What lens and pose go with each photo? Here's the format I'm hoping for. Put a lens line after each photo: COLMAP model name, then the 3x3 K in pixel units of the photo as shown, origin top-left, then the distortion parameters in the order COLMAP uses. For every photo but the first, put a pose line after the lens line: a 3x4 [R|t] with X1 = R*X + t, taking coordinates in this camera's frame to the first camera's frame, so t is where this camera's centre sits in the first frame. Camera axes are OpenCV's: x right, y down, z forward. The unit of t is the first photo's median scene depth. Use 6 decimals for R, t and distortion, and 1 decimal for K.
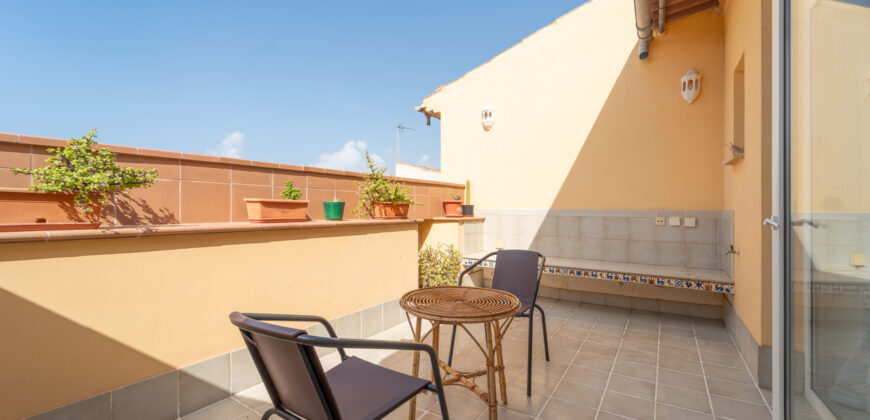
lens RADIAL K [[347.9, 0, 440.8], [0, 347.9, 207.3], [0, 0, 1]] dist [-0.004021, 0.000755]
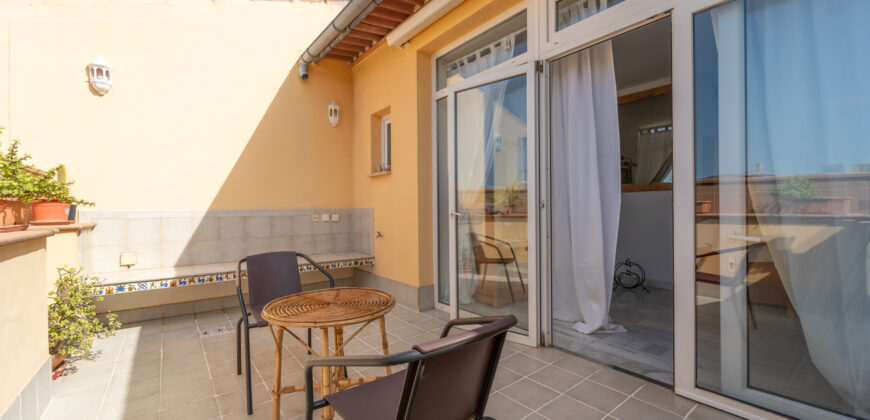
lens RADIAL K [[347.9, 0, 435.3], [0, 347.9, 208.5], [0, 0, 1]] dist [-0.004021, 0.000755]
pose [[0.329622, -0.013466, 0.944017, -0.401291], [0.002885, 0.999908, 0.013256, -0.008419], [-0.944109, -0.001646, 0.329630, 0.212876]]
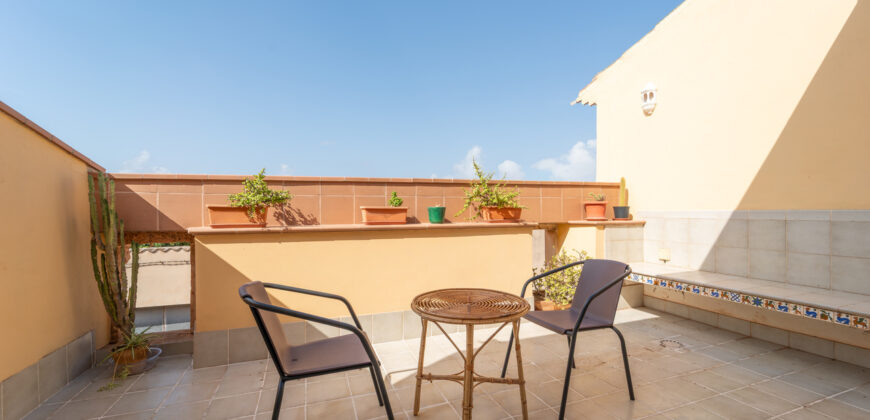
lens RADIAL K [[347.9, 0, 444.7], [0, 347.9, 212.3], [0, 0, 1]] dist [-0.004021, 0.000755]
pose [[0.805283, -0.011279, -0.592783, 0.314967], [0.014648, 0.999892, 0.000873, 0.000424], [0.592709, -0.009386, 0.805362, 0.072117]]
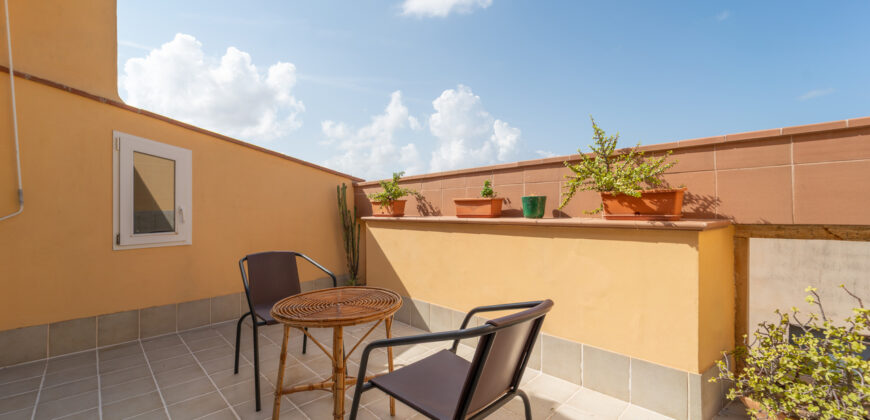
lens RADIAL K [[347.9, 0, 433.0], [0, 347.9, 204.8], [0, 0, 1]] dist [-0.004021, 0.000755]
pose [[-0.217385, -0.007191, -0.976059, 0.476064], [0.022333, 0.999674, -0.012338, 0.007931], [0.975830, -0.024481, -0.217154, 0.750157]]
